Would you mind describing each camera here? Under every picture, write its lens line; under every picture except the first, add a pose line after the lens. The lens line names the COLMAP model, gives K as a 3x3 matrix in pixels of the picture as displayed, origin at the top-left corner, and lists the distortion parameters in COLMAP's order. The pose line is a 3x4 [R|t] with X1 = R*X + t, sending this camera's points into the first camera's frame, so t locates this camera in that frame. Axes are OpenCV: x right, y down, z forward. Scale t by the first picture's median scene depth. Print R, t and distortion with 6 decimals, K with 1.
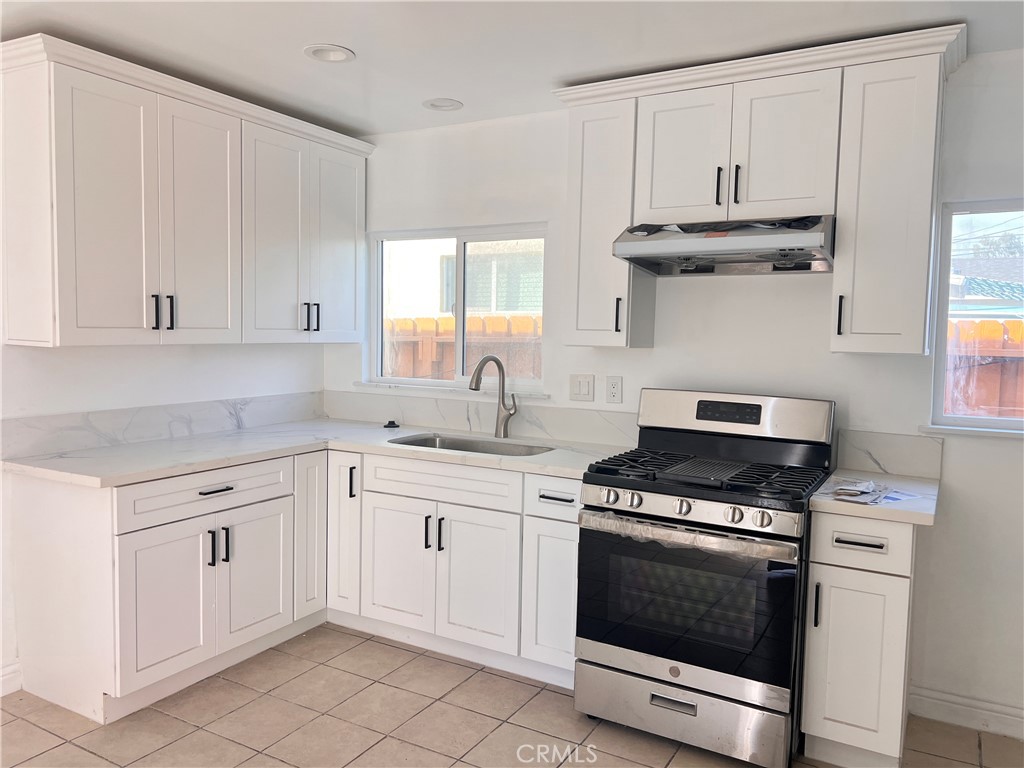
lens RADIAL K [[772.3, 0, 514.5], [0, 772.3, 383.3], [0, 0, 1]] dist [0.058520, -0.064430]
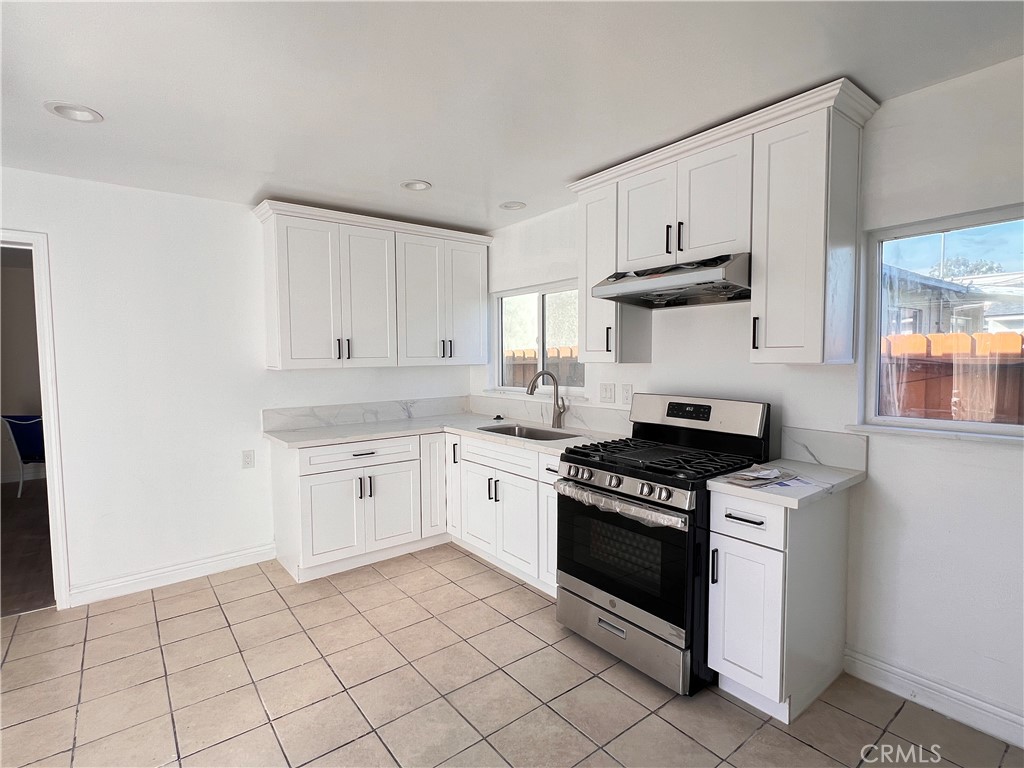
lens RADIAL K [[517.5, 0, 513.2], [0, 517.5, 383.1], [0, 0, 1]] dist [-0.001073, -0.000064]
pose [[0.923376, -0.007745, -0.383818, 0.342109], [0.000935, 0.999839, -0.017927, 0.005131], [0.383895, 0.016195, 0.923235, 0.091413]]
